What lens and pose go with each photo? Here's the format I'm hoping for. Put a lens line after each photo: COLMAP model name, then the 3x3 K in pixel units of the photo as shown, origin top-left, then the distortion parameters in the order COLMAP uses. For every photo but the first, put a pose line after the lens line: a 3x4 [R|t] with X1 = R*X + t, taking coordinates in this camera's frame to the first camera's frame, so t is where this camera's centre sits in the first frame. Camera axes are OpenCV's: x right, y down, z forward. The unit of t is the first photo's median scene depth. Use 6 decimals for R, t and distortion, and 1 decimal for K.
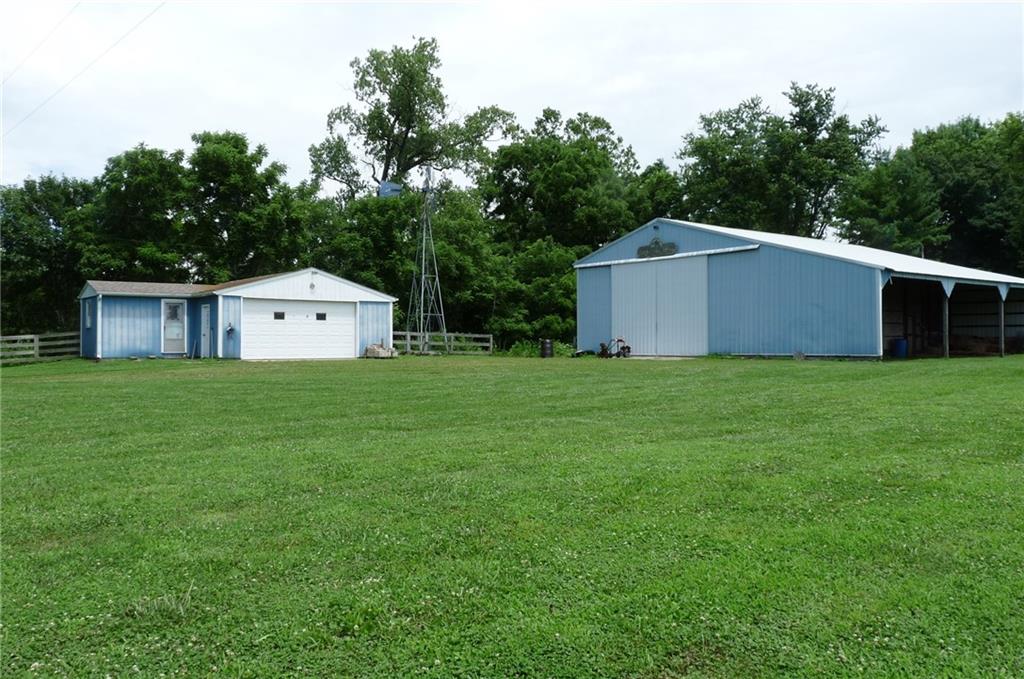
lens RADIAL K [[809.7, 0, 512.0], [0, 809.7, 339.5], [0, 0, 1]] dist [-0.026360, -0.004688]
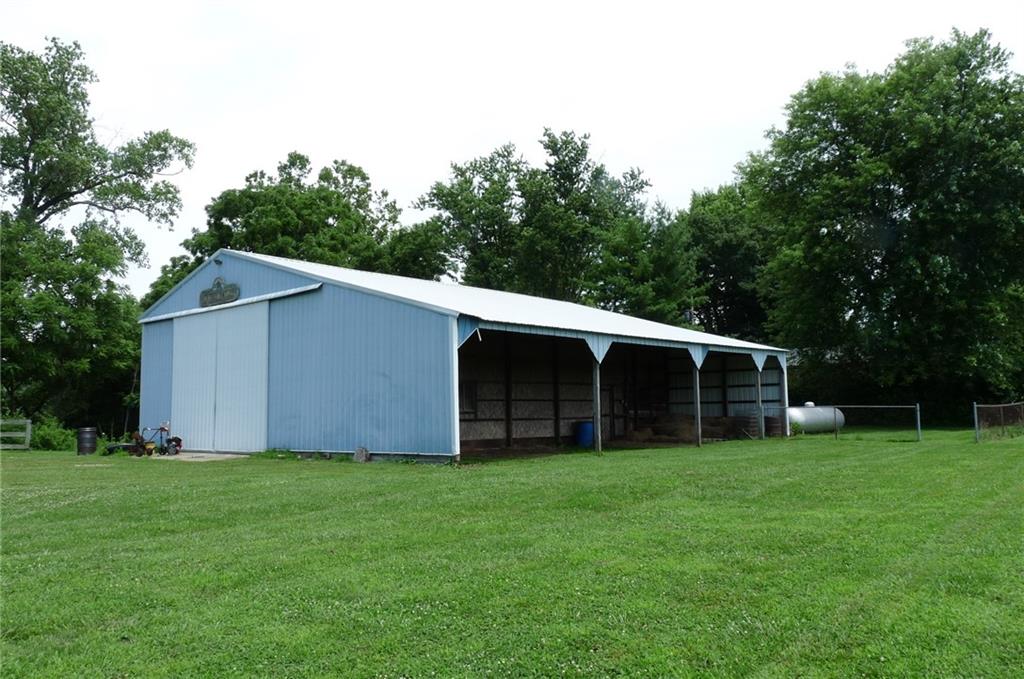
lens RADIAL K [[797.7, 0, 509.3], [0, 797.7, 324.9], [0, 0, 1]] dist [0.108397, -0.254273]
pose [[0.986118, 0.010392, 0.165723, 0.166141], [0.007851, 0.994006, -0.109048, -0.005141], [-0.165863, 0.108835, 0.980125, 0.159634]]
